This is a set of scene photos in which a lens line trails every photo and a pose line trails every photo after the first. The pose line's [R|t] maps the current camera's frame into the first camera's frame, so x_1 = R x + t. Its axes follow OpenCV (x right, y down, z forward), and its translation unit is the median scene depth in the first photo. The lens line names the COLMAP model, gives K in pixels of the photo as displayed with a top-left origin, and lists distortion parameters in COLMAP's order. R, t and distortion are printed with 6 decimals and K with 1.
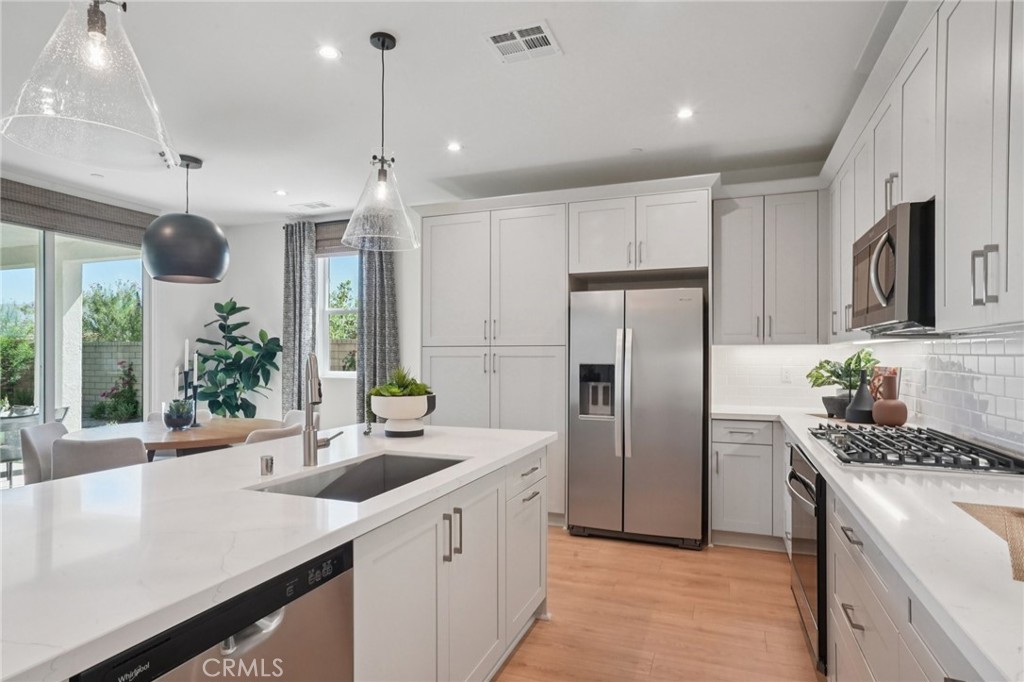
lens RADIAL K [[570.1, 0, 512.3], [0, 570.1, 355.0], [0, 0, 1]] dist [0.016467, 0.000026]
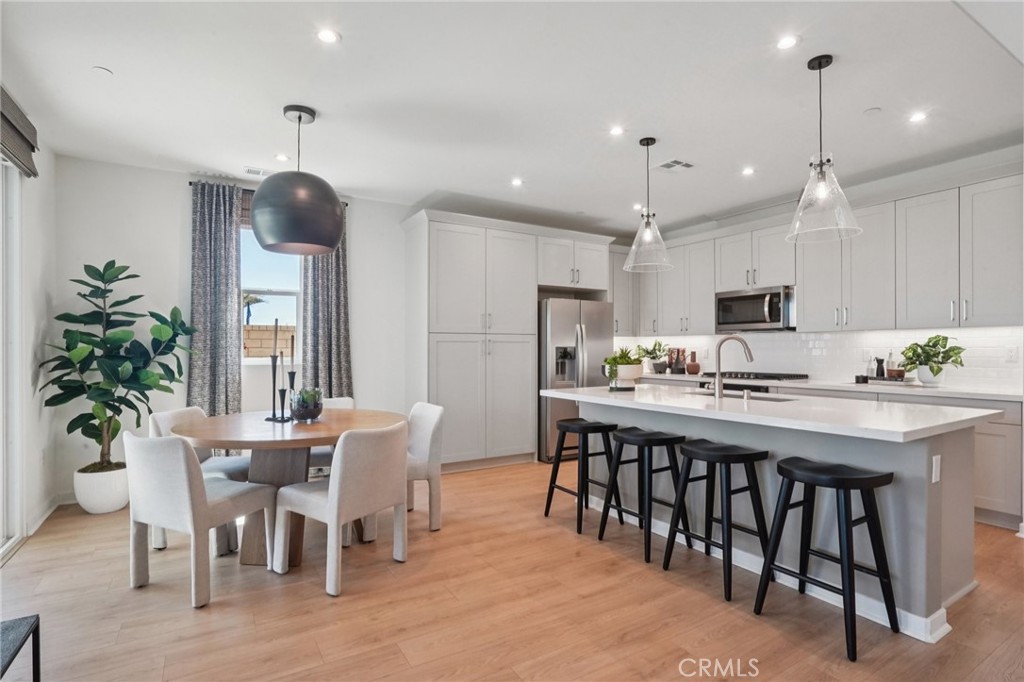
lens RADIAL K [[510.2, 0, 512.0], [0, 510.2, 341.0], [0, 0, 1]] dist [-0.004038, -0.000700]
pose [[0.613921, 0.008627, 0.789320, -0.952693], [0.000520, 0.999936, -0.011334, 0.014432], [-0.789367, 0.007369, 0.613877, 0.263089]]
